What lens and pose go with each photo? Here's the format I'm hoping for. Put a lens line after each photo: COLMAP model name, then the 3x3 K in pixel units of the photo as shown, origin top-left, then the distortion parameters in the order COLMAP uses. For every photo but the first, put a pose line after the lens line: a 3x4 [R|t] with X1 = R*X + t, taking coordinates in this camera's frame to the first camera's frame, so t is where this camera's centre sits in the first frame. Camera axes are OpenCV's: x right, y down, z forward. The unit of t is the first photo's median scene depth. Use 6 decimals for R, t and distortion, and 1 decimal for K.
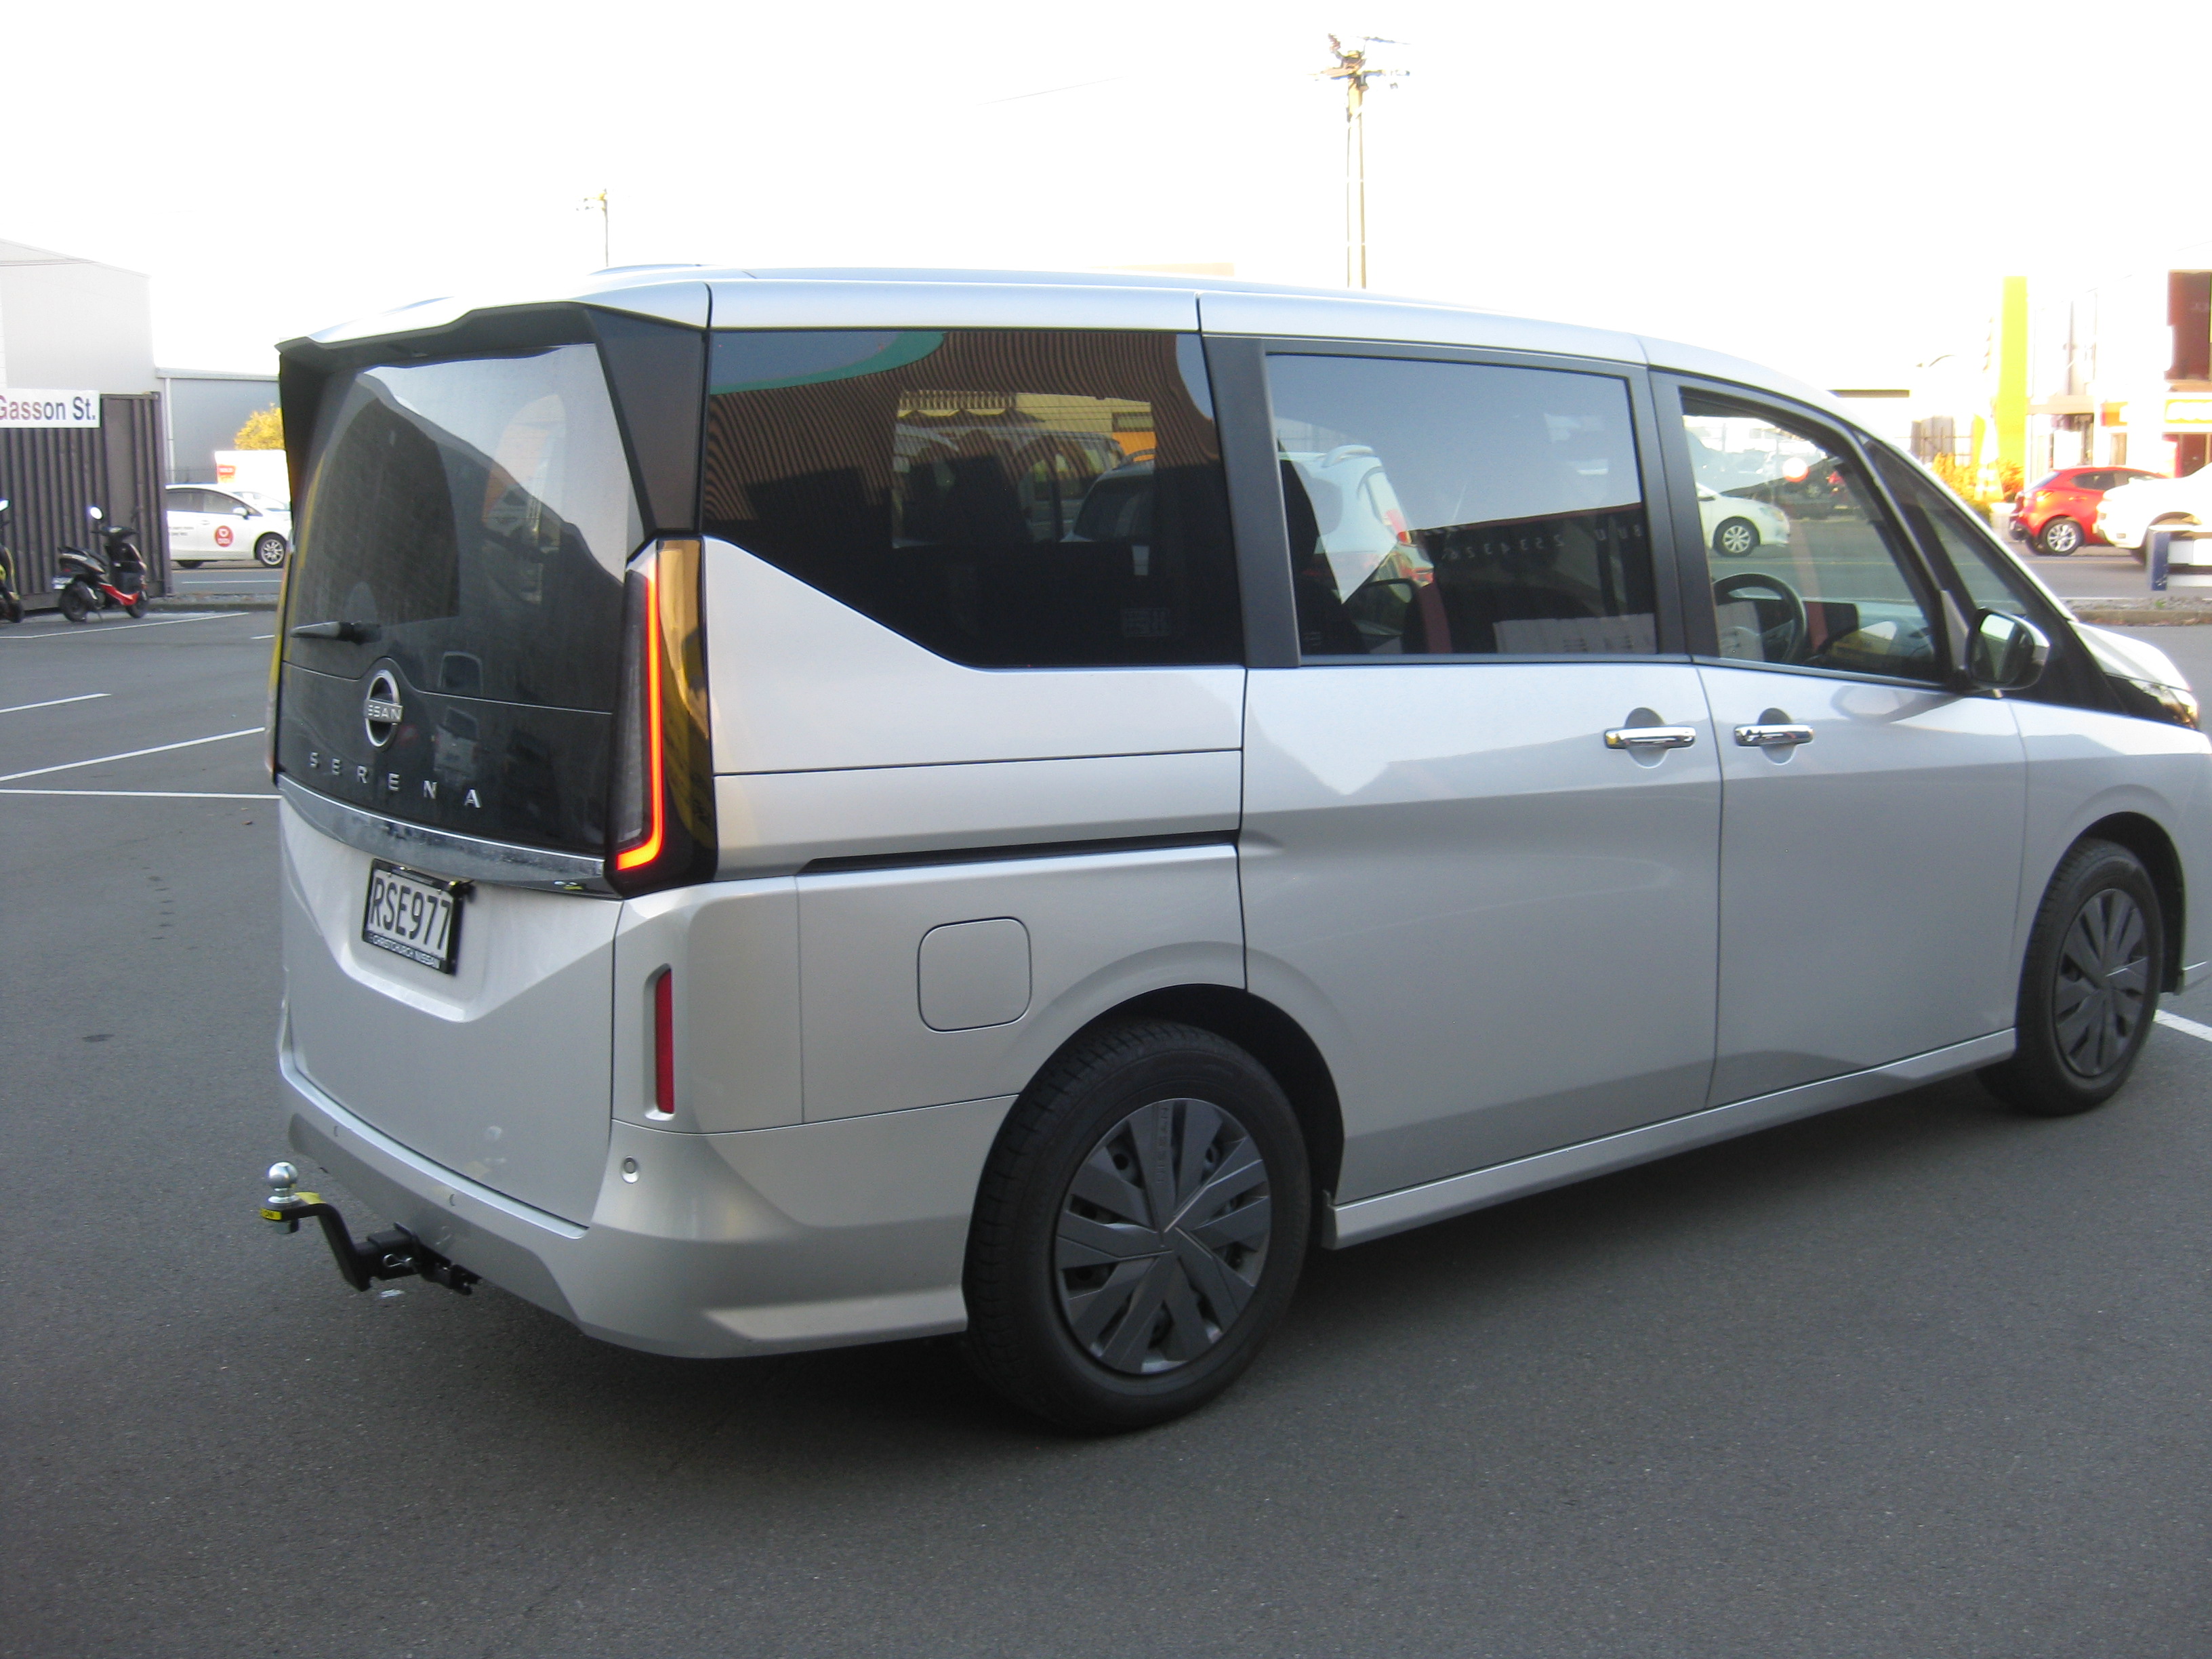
lens RADIAL K [[2442.3, 0, 1132.9], [0, 2442.3, 823.7], [0, 0, 1]] dist [-0.178819, 0.153549]
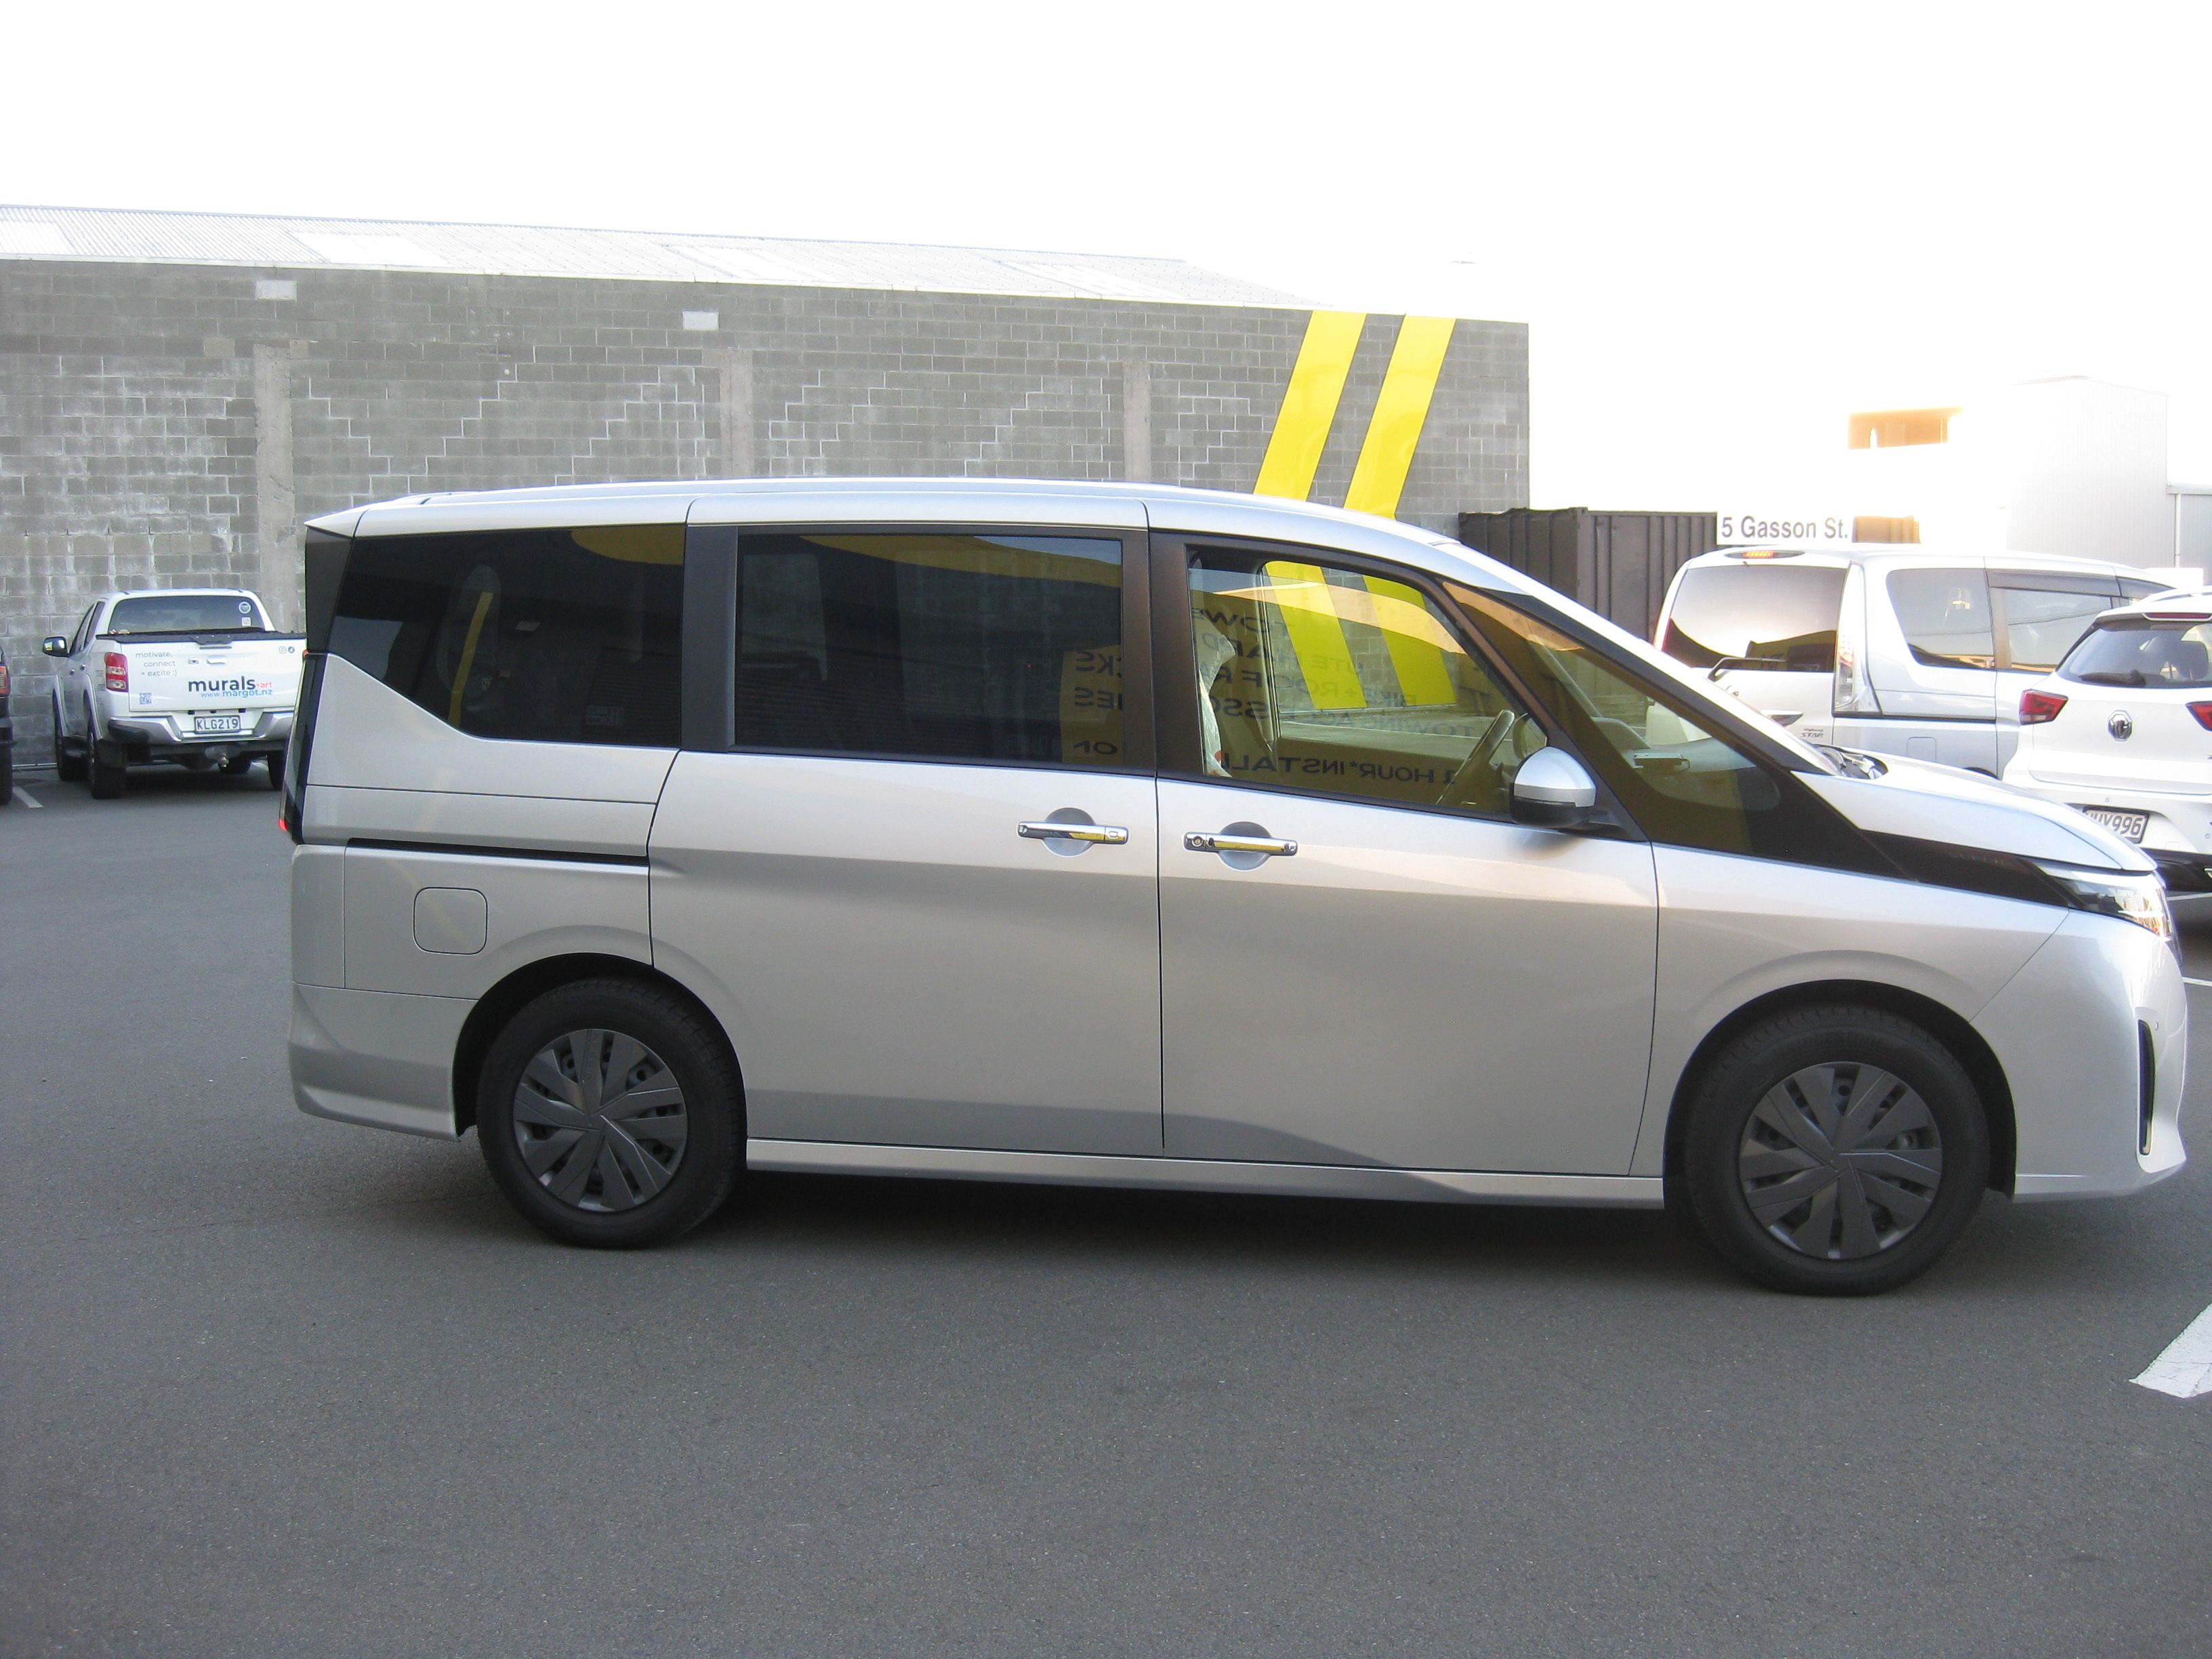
lens RADIAL K [[2442.3, 0, 1132.9], [0, 2442.3, 823.7], [0, 0, 1]] dist [-0.178819, 0.153549]
pose [[0.671152, 0.075775, -0.737437, 1.321589], [-0.110493, 0.993876, 0.001563, -0.052328], [0.733039, 0.080433, 0.675414, 0.215028]]
